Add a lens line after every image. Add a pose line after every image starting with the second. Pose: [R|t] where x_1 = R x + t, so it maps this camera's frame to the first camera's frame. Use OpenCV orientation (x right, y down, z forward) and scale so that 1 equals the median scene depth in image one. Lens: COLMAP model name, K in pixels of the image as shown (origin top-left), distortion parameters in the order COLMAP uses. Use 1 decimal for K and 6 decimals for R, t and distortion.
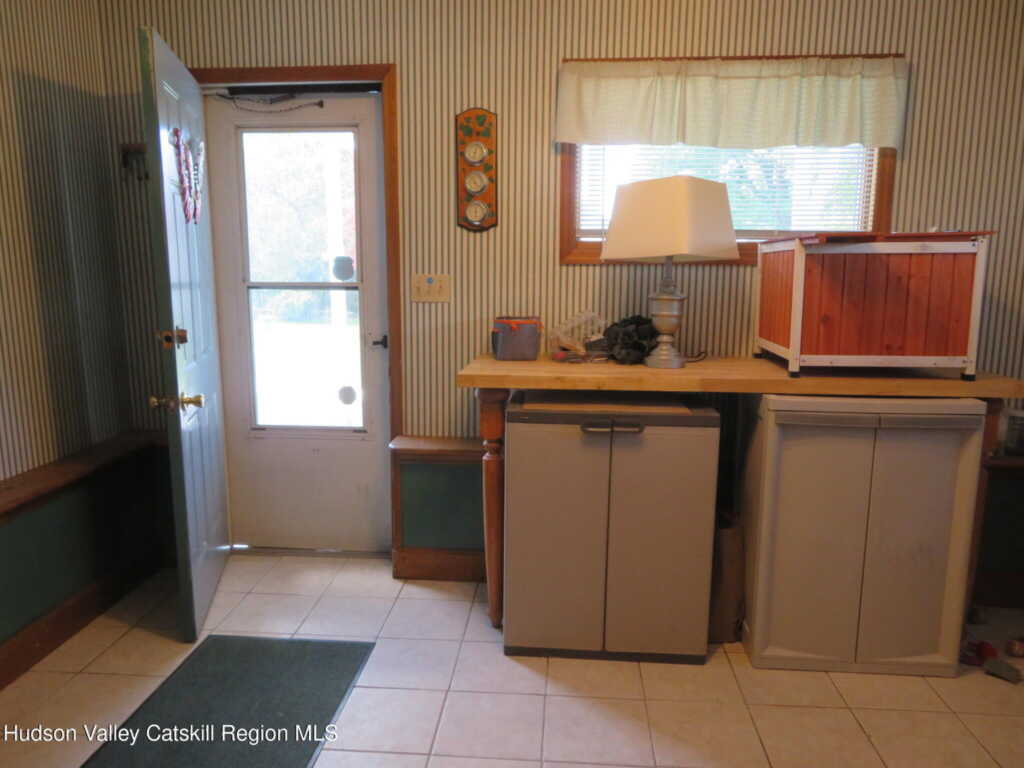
lens RADIAL K [[728.2, 0, 512.7], [0, 728.2, 387.1], [0, 0, 1]] dist [-0.014448, 0.004985]
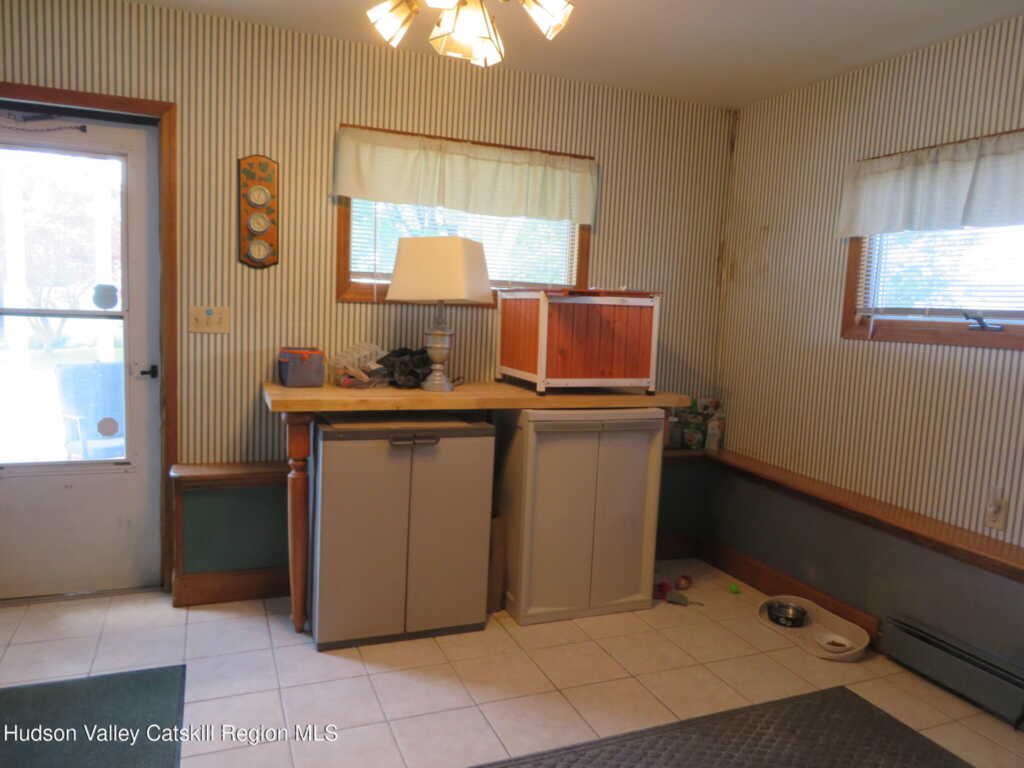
lens RADIAL K [[728.2, 0, 509.9], [0, 728.2, 388.7], [0, 0, 1]] dist [-0.014448, 0.004985]
pose [[0.892717, -0.017271, 0.450288, -0.221933], [0.034904, 0.998913, -0.030886, 0.010650], [-0.449265, 0.043290, 0.892349, -0.126331]]
